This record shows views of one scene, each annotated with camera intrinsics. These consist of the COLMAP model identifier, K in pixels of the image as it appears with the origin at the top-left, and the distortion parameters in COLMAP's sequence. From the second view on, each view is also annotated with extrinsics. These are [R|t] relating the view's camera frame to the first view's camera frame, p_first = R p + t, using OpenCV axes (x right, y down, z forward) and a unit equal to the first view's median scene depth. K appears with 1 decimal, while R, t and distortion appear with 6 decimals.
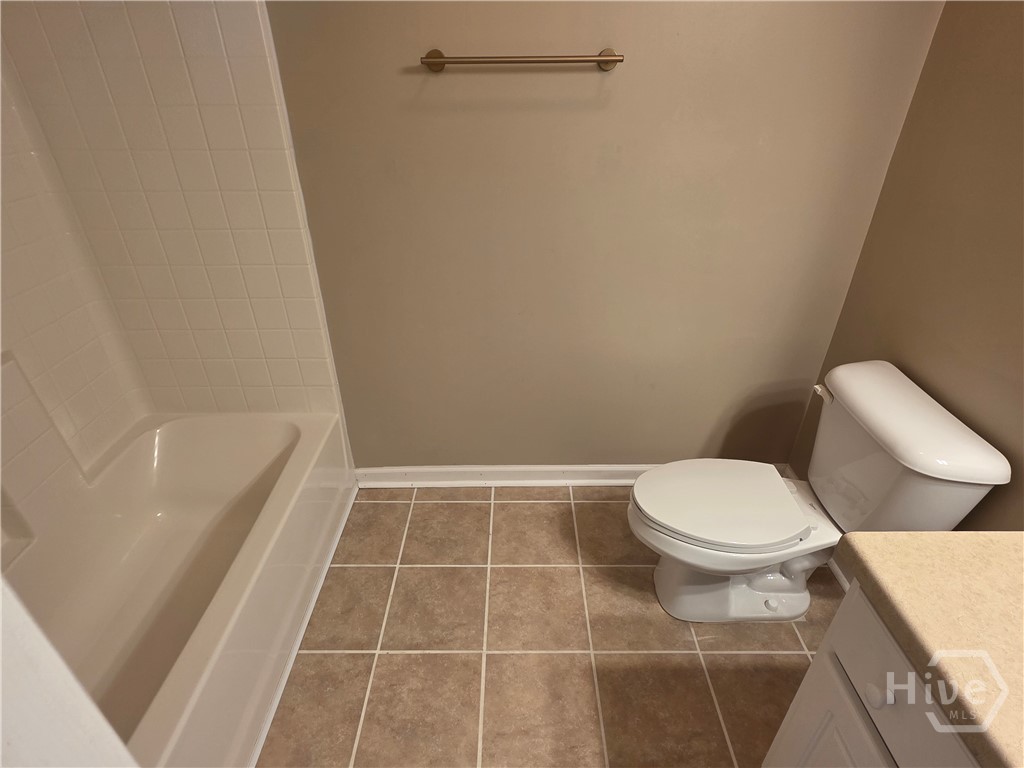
lens RADIAL K [[524.5, 0, 512.4], [0, 524.5, 381.8], [0, 0, 1]] dist [-0.002838, 0.000499]
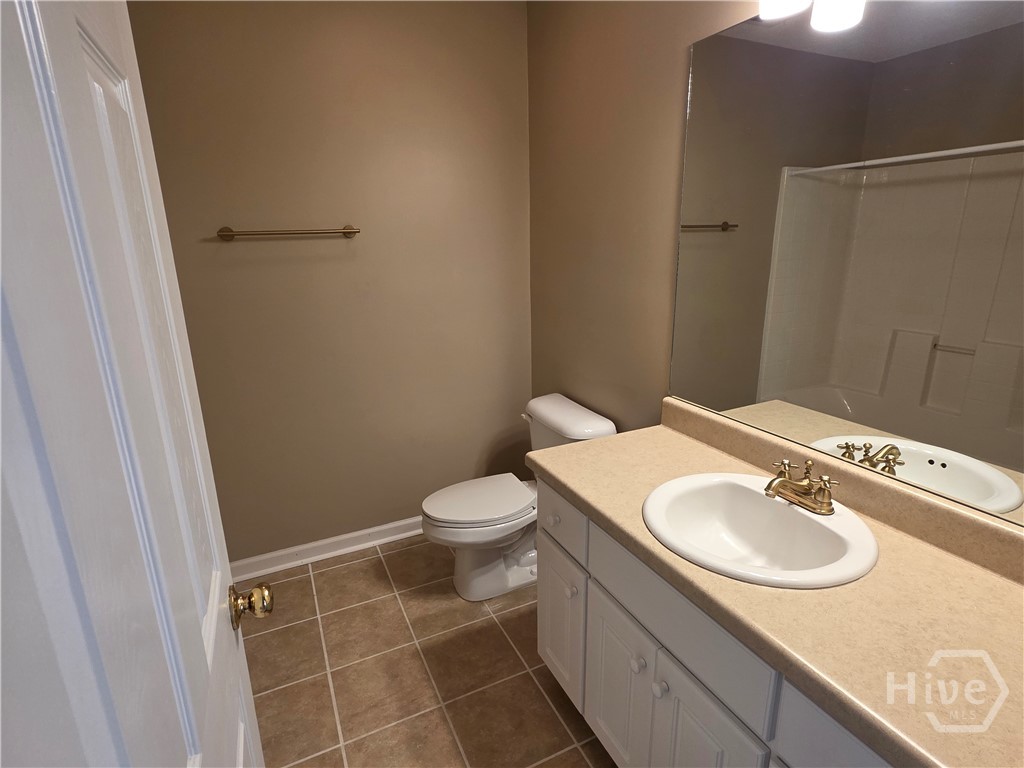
lens RADIAL K [[524.5, 0, 508.8], [0, 524.5, 383.1], [0, 0, 1]] dist [-0.002838, 0.000499]
pose [[0.902382, -0.131815, 0.410283, -0.083027], [0.236889, 0.947049, -0.216753, 0.241155], [-0.359987, 0.292785, 0.885825, -0.385397]]
